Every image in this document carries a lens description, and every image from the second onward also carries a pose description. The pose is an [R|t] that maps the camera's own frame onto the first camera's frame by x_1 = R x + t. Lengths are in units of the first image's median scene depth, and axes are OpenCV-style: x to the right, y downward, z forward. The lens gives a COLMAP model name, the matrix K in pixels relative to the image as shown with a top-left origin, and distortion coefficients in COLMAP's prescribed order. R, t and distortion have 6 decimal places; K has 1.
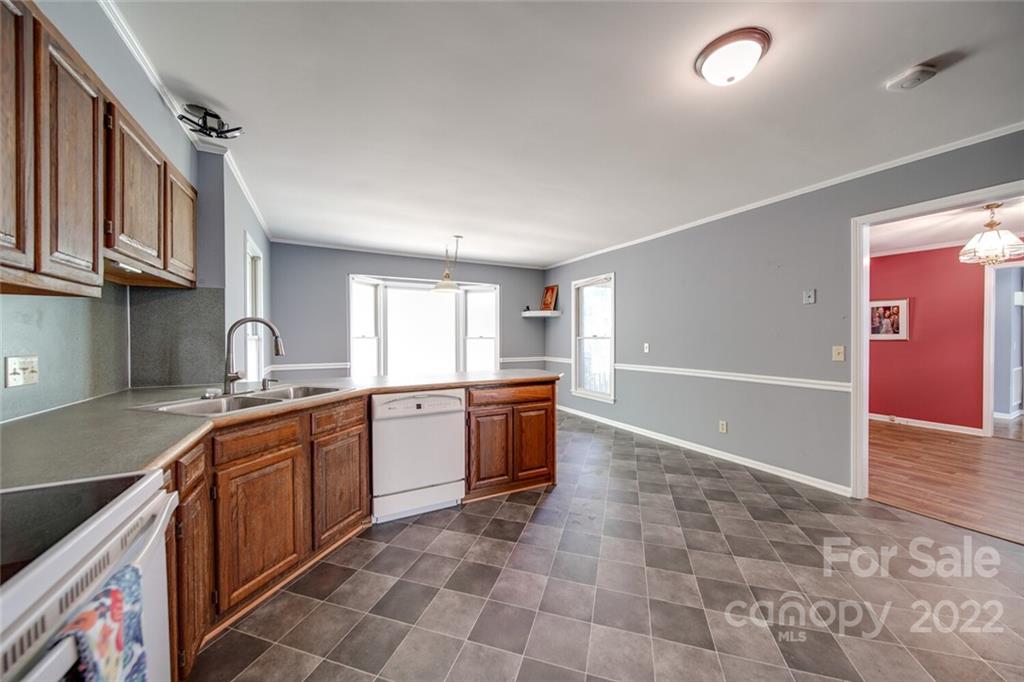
lens RADIAL K [[360.1, 0, 511.3], [0, 360.1, 341.8], [0, 0, 1]] dist [-0.002860, -0.000909]
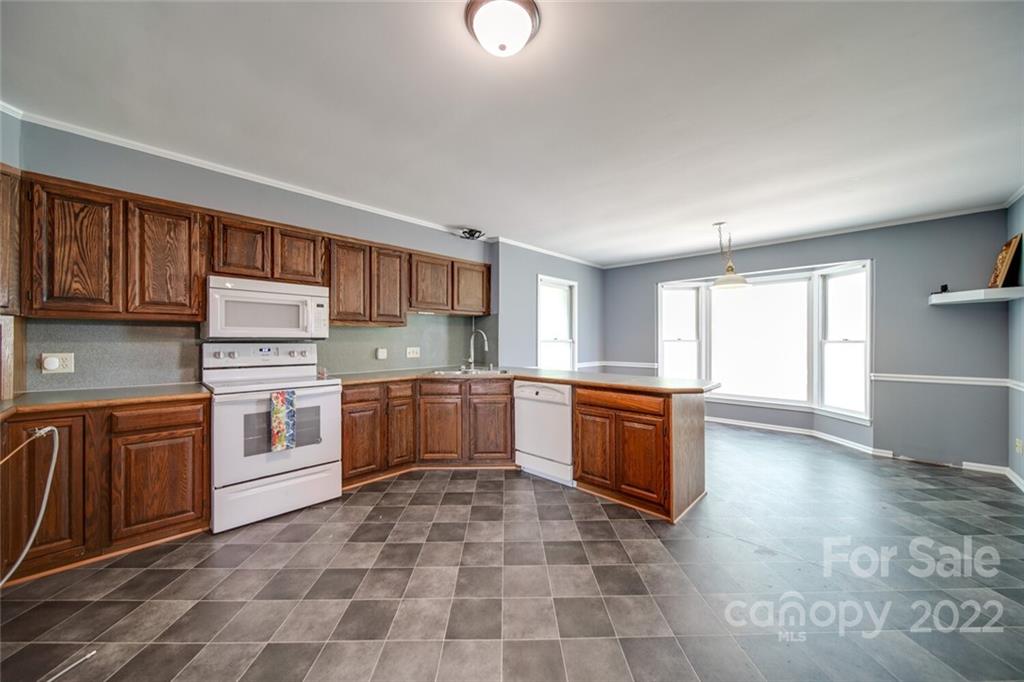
lens RADIAL K [[360.1, 0, 513.7], [0, 360.1, 340.9], [0, 0, 1]] dist [-0.002860, -0.000909]
pose [[0.314716, 0.000764, -0.949186, 0.606041], [-0.010973, 0.999936, -0.002833, -0.004770], [0.949122, 0.011308, 0.314704, 0.315300]]
